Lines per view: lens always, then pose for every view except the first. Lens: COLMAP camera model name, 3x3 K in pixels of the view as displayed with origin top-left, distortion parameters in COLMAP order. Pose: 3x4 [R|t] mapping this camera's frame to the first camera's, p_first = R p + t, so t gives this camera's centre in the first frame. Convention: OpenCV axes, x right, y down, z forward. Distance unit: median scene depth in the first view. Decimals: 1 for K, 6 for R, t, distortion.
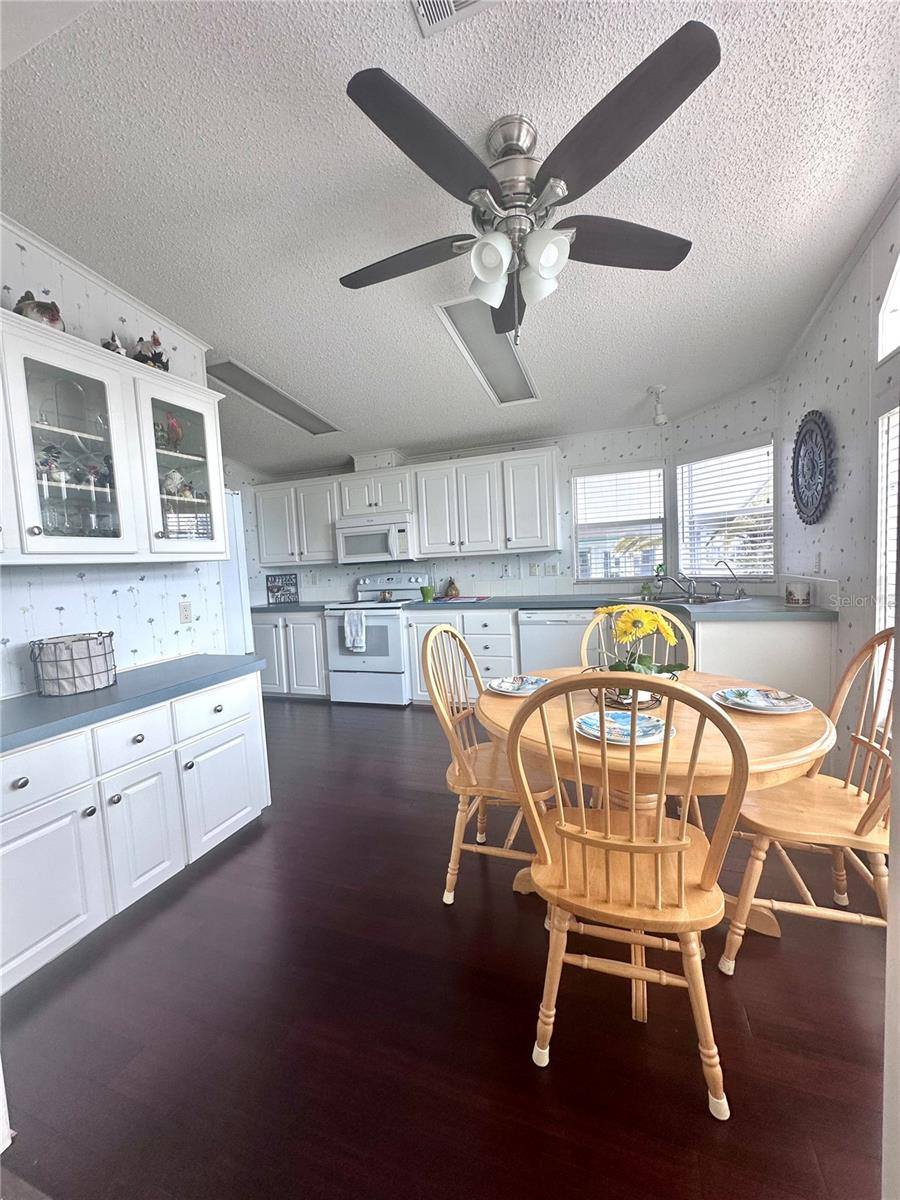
lens RADIAL K [[478.4, 0, 447.7], [0, 478.4, 599.9], [0, 0, 1]] dist [-0.001224, -0.000017]
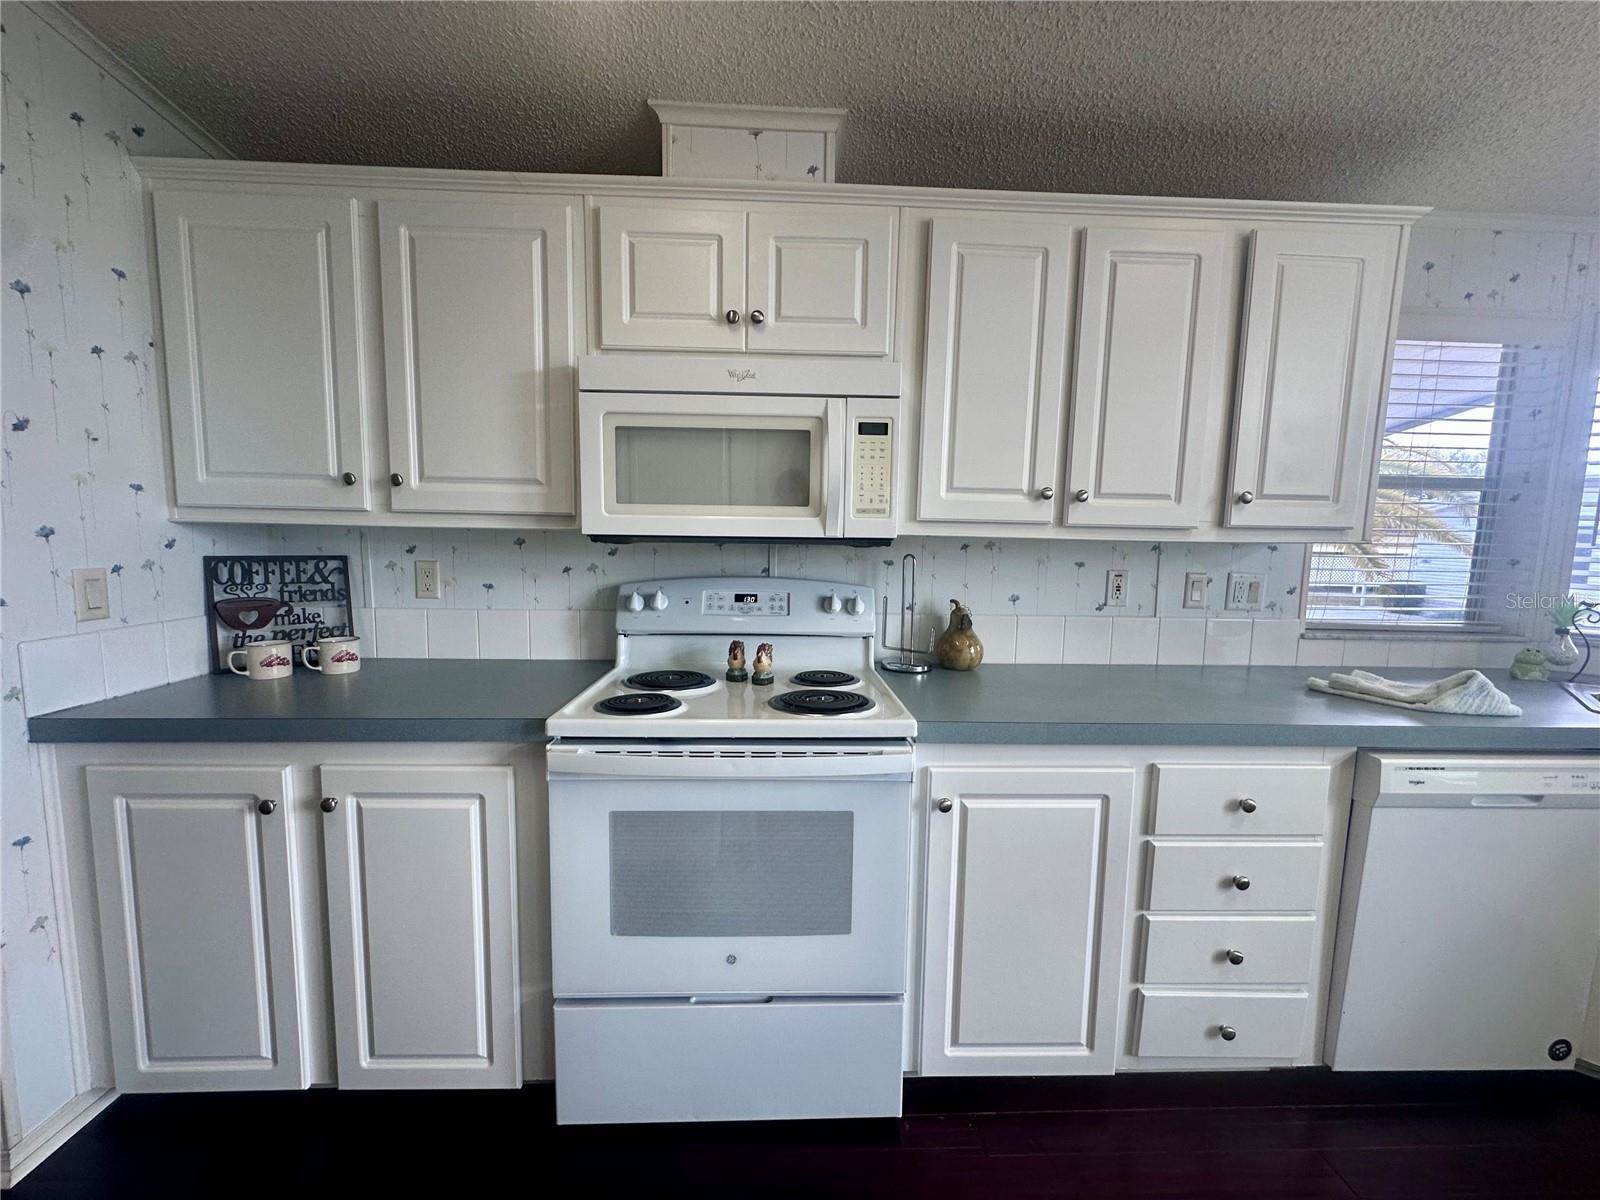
lens RADIAL K [[637.9, 0, 798.5], [0, 637.9, 601.1], [0, 0, 1]] dist [-0.001224, -0.000017]
pose [[0.920942, 0.025915, 0.388838, -0.251175], [-0.035734, 0.999198, 0.018041, -0.051118], [-0.388059, -0.030509, 0.921130, 0.646252]]
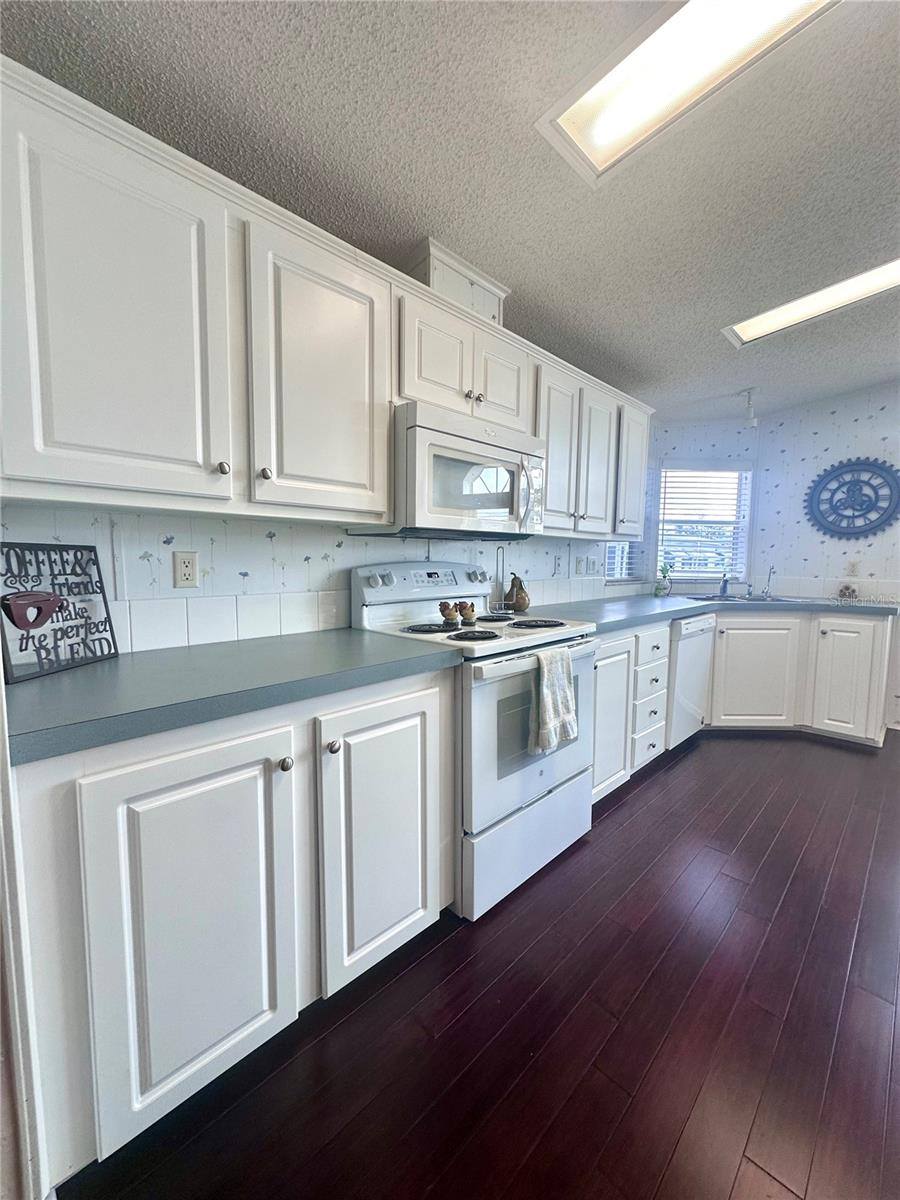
lens RADIAL K [[478.4, 0, 449.1], [0, 478.4, 601.2], [0, 0, 1]] dist [-0.001224, -0.000017]
pose [[0.414609, -0.027676, 0.909579, -0.536812], [0.038070, 0.999190, 0.013049, -0.024769], [-0.909203, 0.029217, 0.415327, 0.828008]]
